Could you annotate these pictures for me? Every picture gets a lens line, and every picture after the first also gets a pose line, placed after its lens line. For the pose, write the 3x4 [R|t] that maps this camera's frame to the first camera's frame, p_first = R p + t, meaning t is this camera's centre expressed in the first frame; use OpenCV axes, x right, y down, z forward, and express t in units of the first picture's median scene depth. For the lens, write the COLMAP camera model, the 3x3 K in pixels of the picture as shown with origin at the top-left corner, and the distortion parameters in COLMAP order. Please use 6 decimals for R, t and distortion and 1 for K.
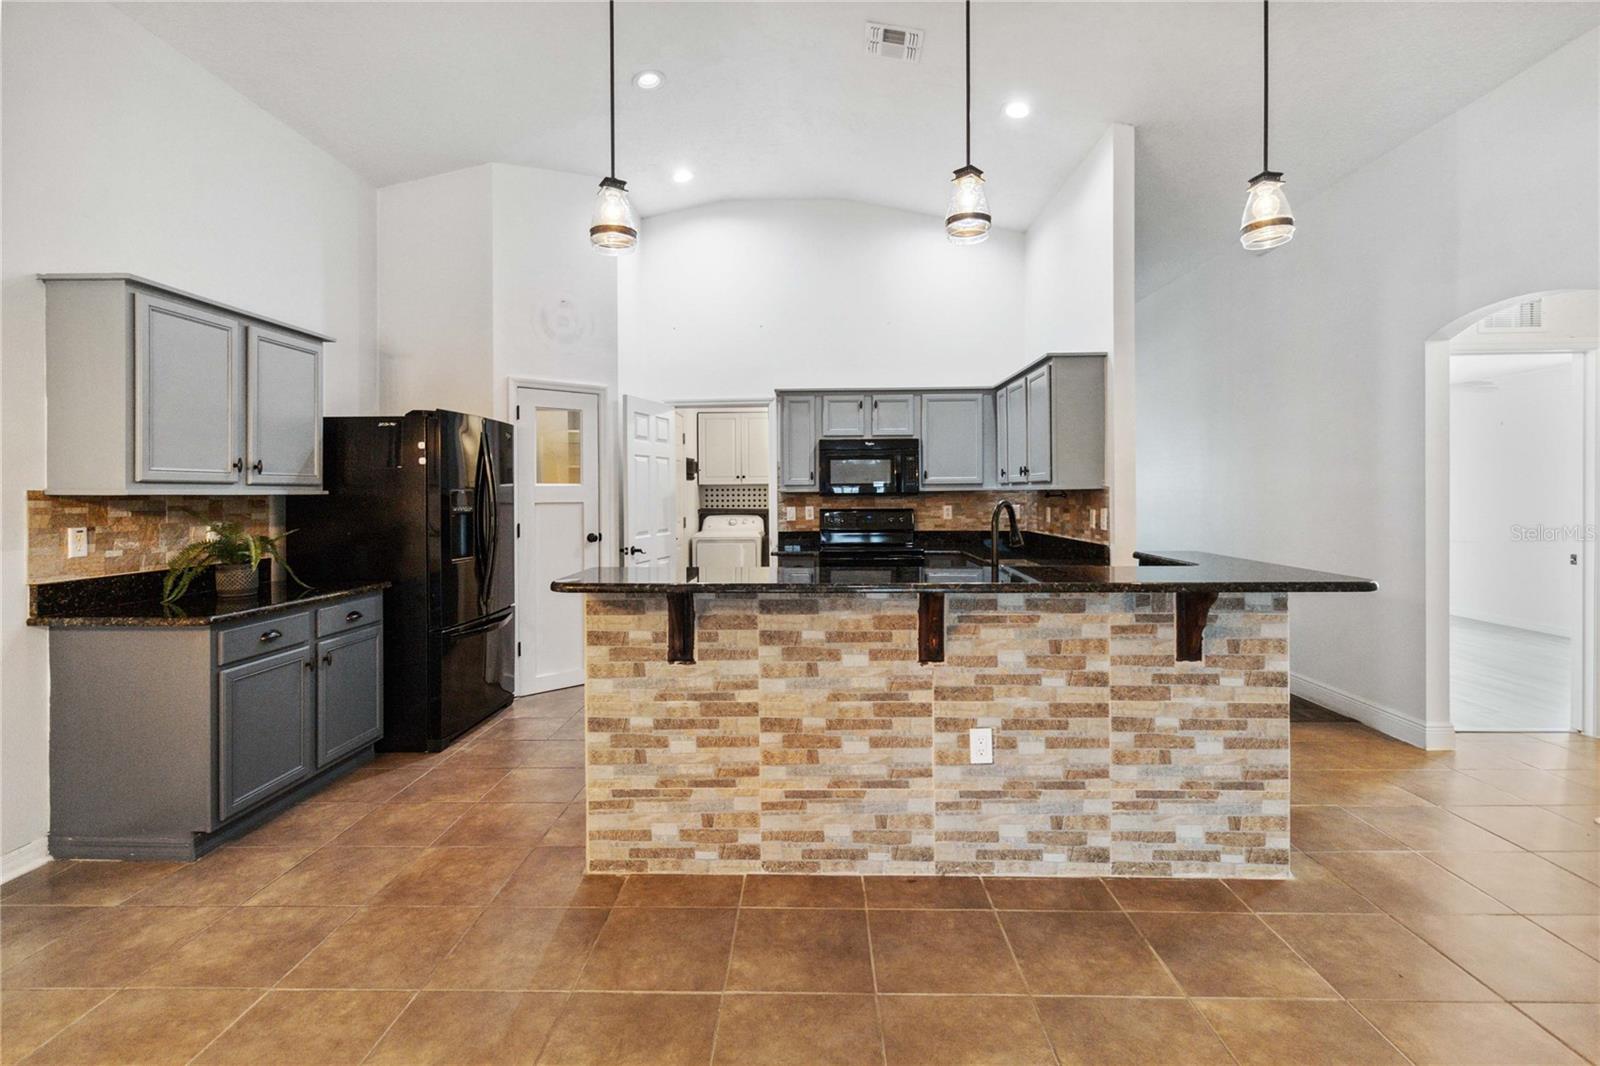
lens RADIAL K [[745.3, 0, 801.0], [0, 745.3, 494.5], [0, 0, 1]] dist [-0.000552, 0.000957]
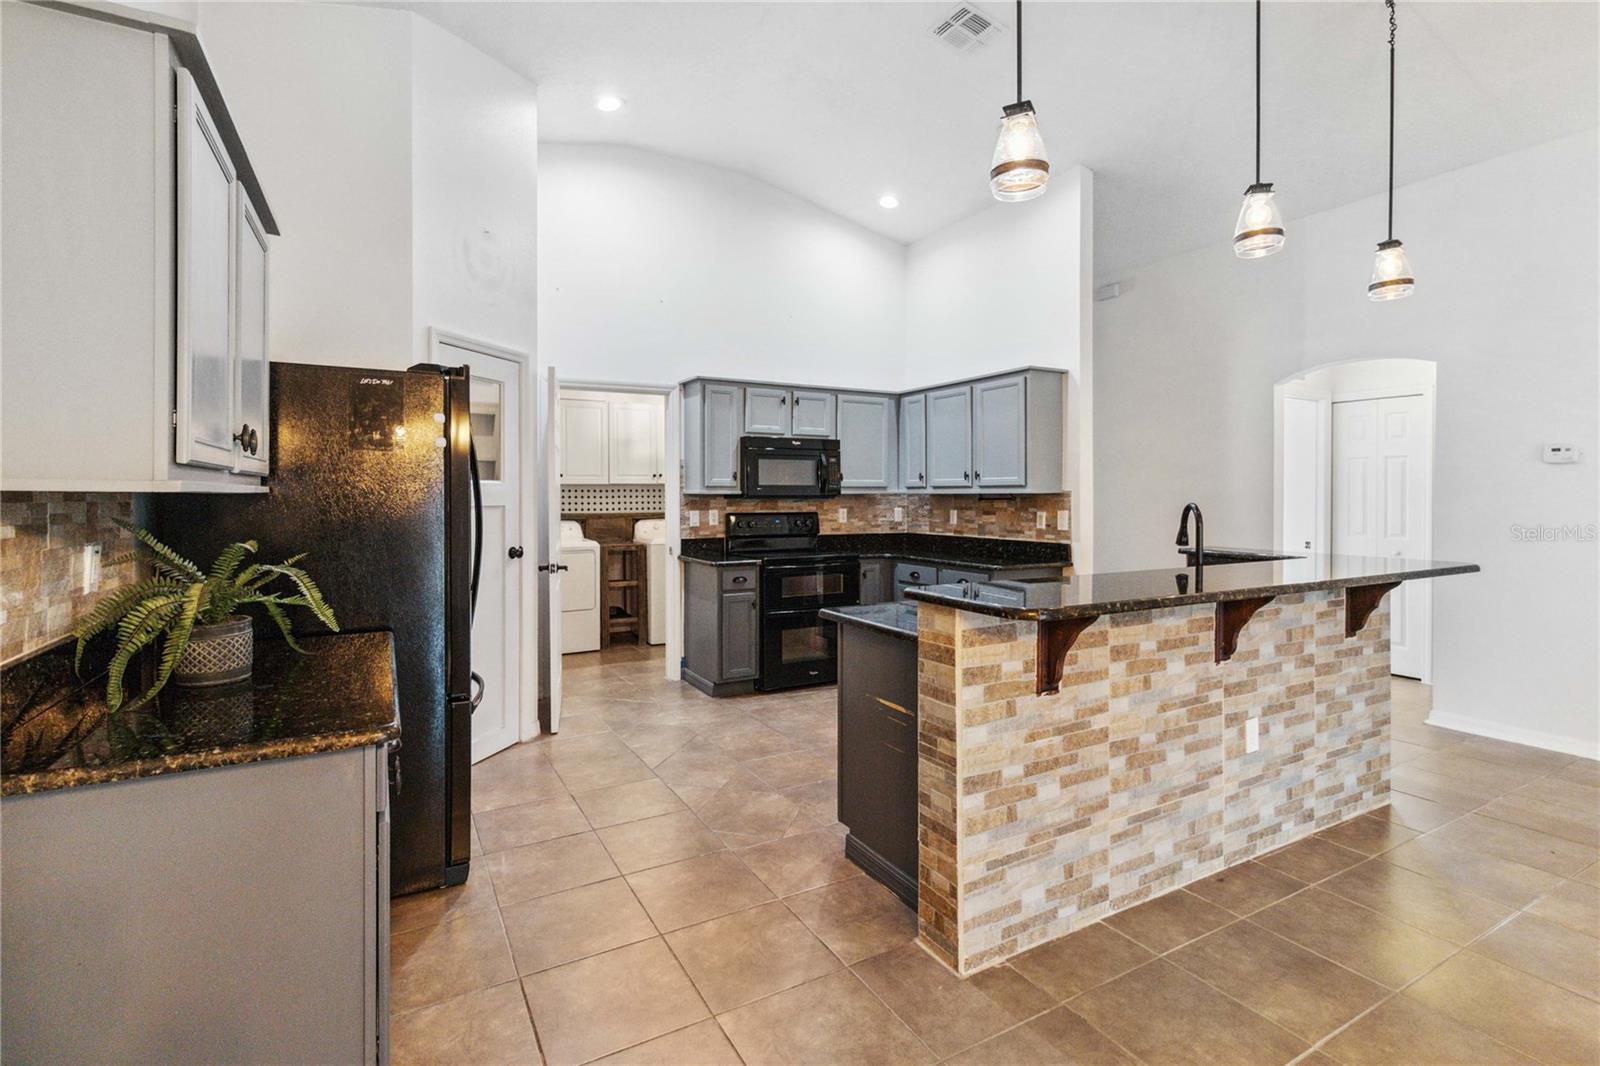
lens RADIAL K [[749.9, 0, 798.1], [0, 749.9, 498.7], [0, 0, 1]] dist [0.000637, 0.000170]
pose [[0.861074, 0.003041, 0.508470, -0.844625], [-0.003585, 0.999994, 0.000090, 0.004056], [-0.508466, -0.001900, 0.861080, 0.408067]]
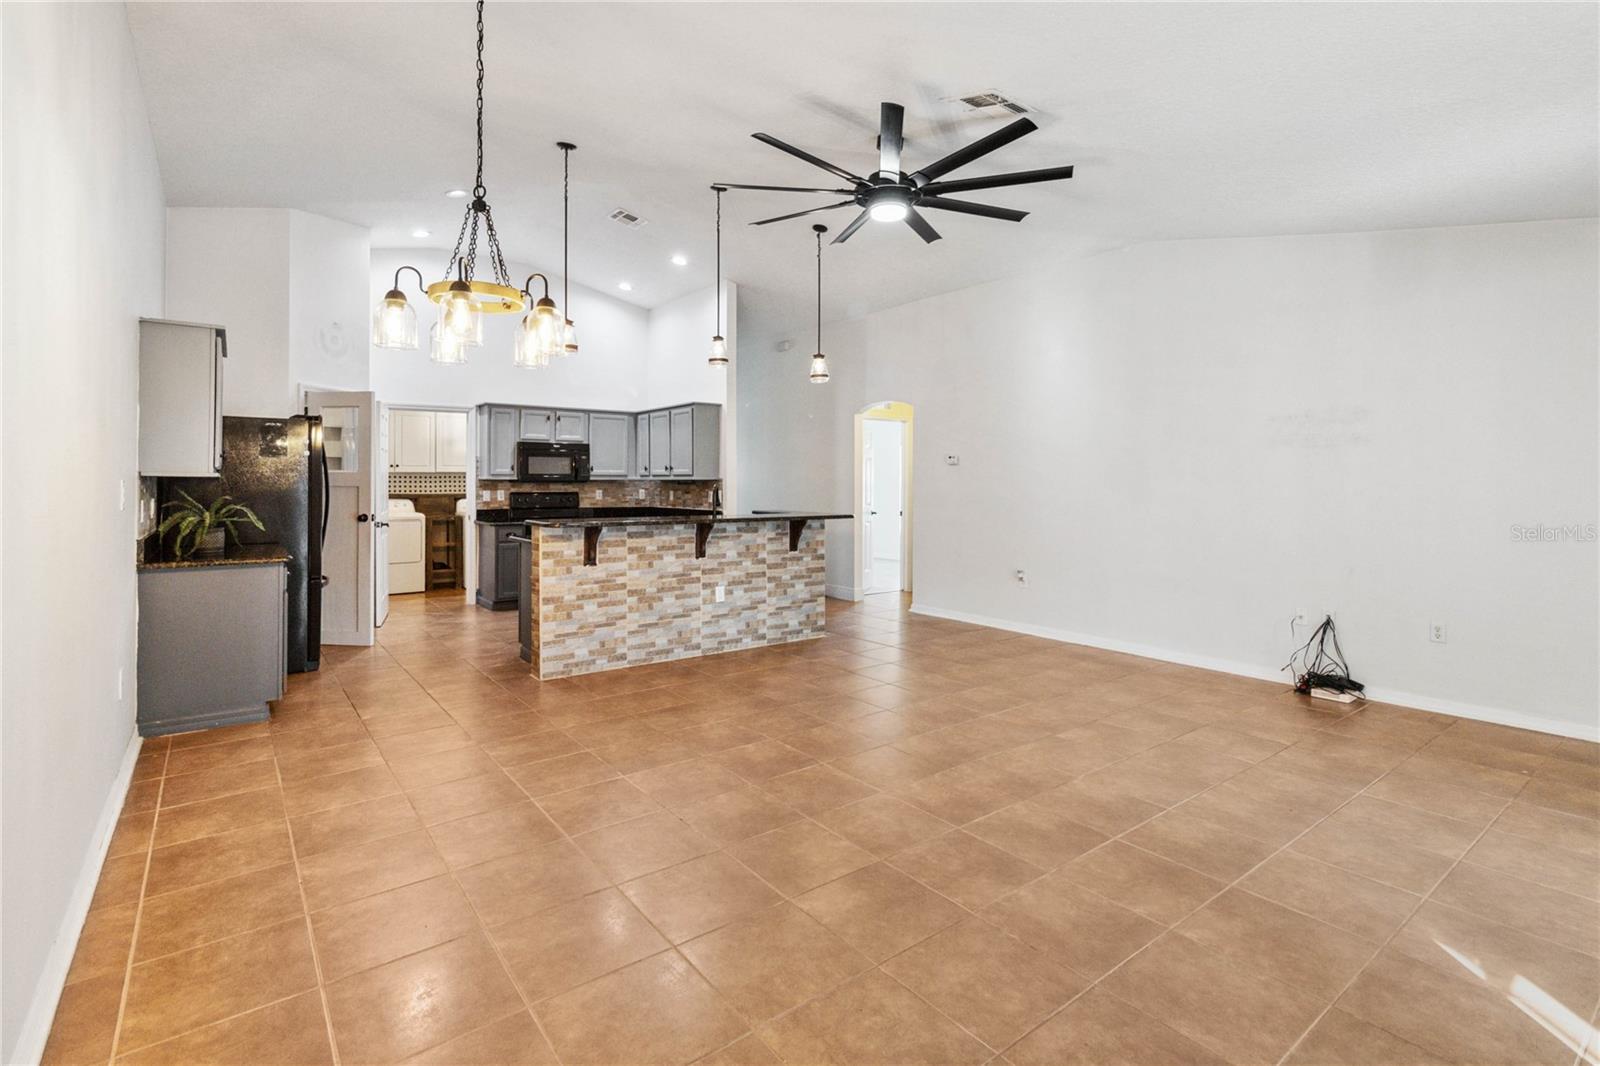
lens RADIAL K [[753.1, 0, 795.2], [0, 753.1, 479.7], [0, 0, 1]] dist [0.000632, -0.001972]
pose [[0.781440, 0.010579, 0.623891, -0.982277], [-0.005963, 0.999937, -0.009486, 0.015008], [-0.623952, 0.003692, 0.781454, -0.894046]]
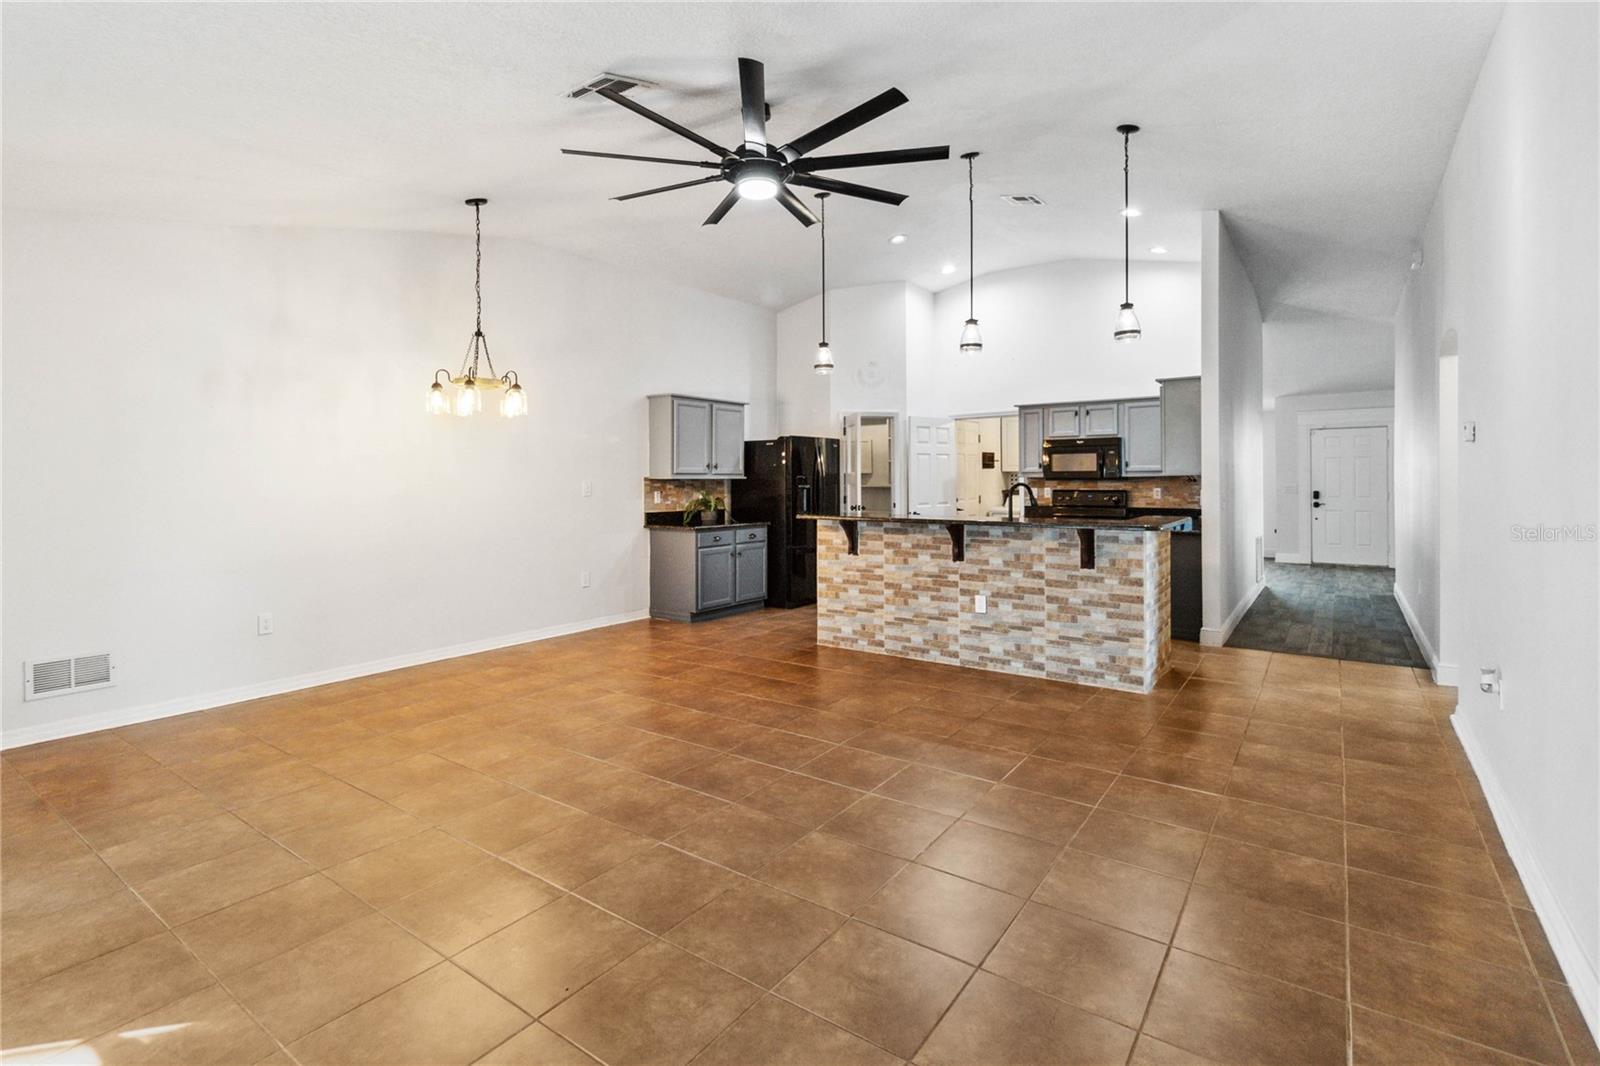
lens RADIAL K [[753.1, 0, 795.2], [0, 753.1, 479.7], [0, 0, 1]] dist [0.000632, -0.001972]
pose [[0.824879, 0.002191, -0.565306, 0.967730], [-0.001477, 0.999997, 0.001720, -0.001472], [0.565308, -0.000583, 0.824880, -0.951616]]
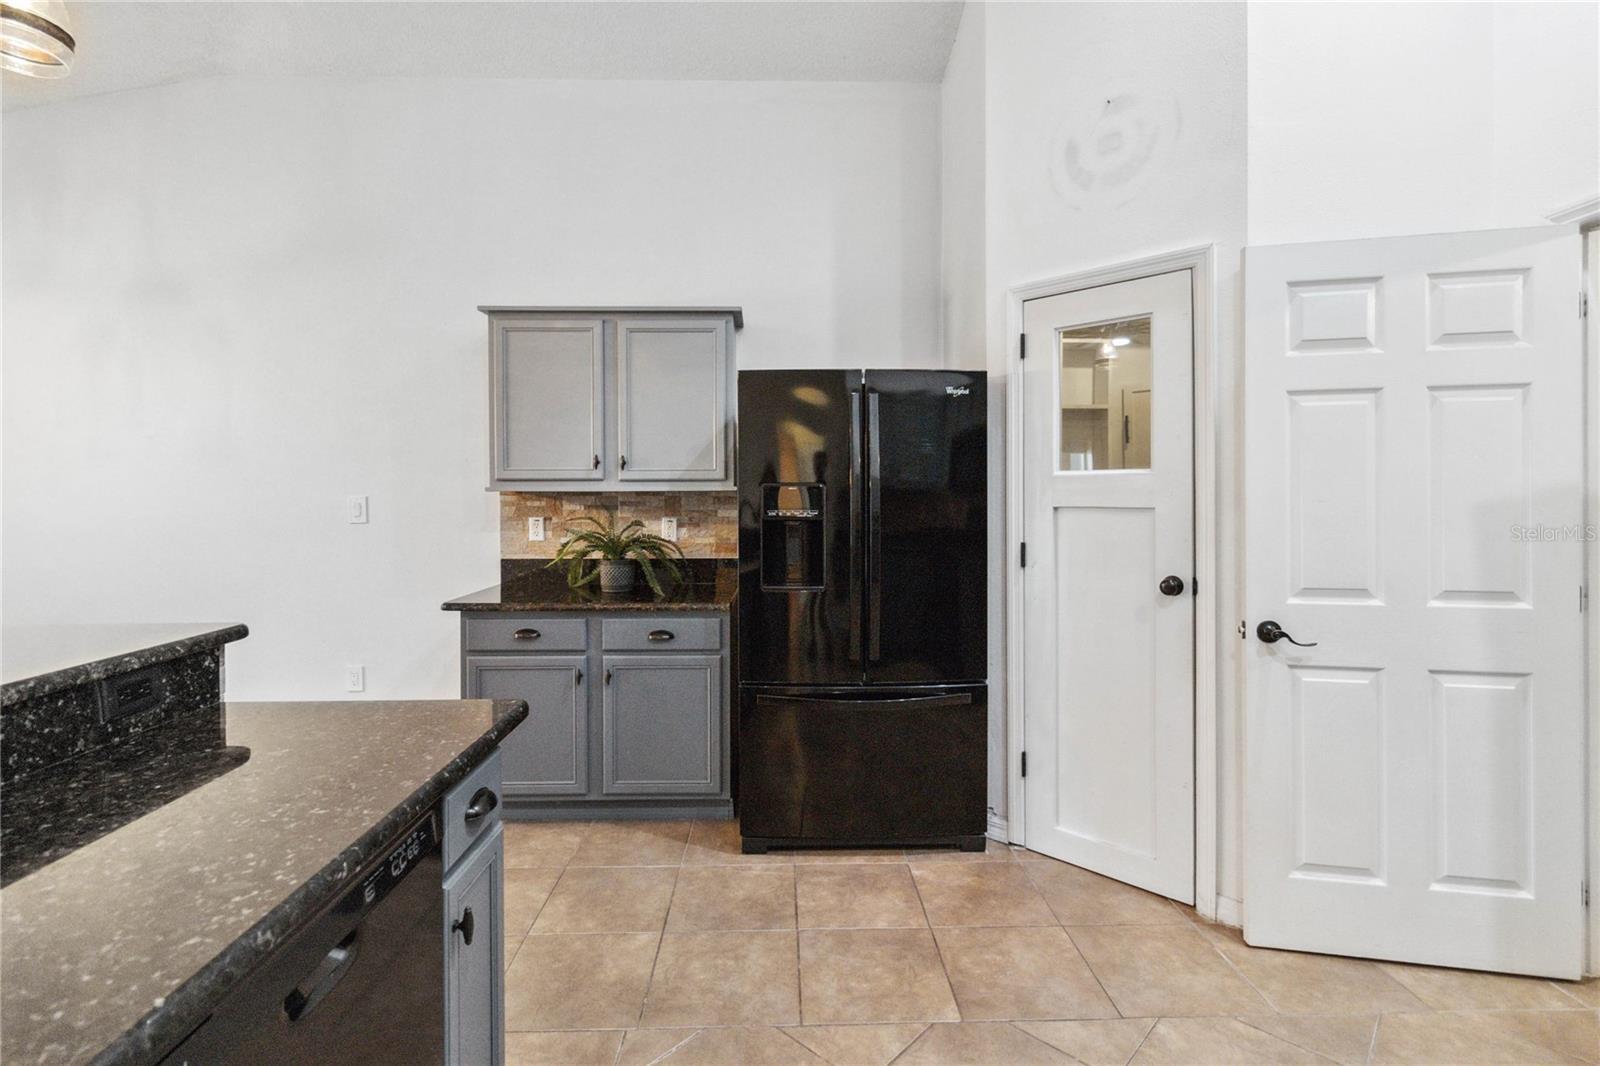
lens RADIAL K [[745.3, 0, 801.0], [0, 745.3, 494.5], [0, 0, 1]] dist [-0.000552, 0.000957]
pose [[0.049182, 0.009481, -0.998745, 0.333648], [0.001509, 0.999953, 0.009566, -0.005792], [0.998789, -0.001978, 0.049165, 1.513964]]
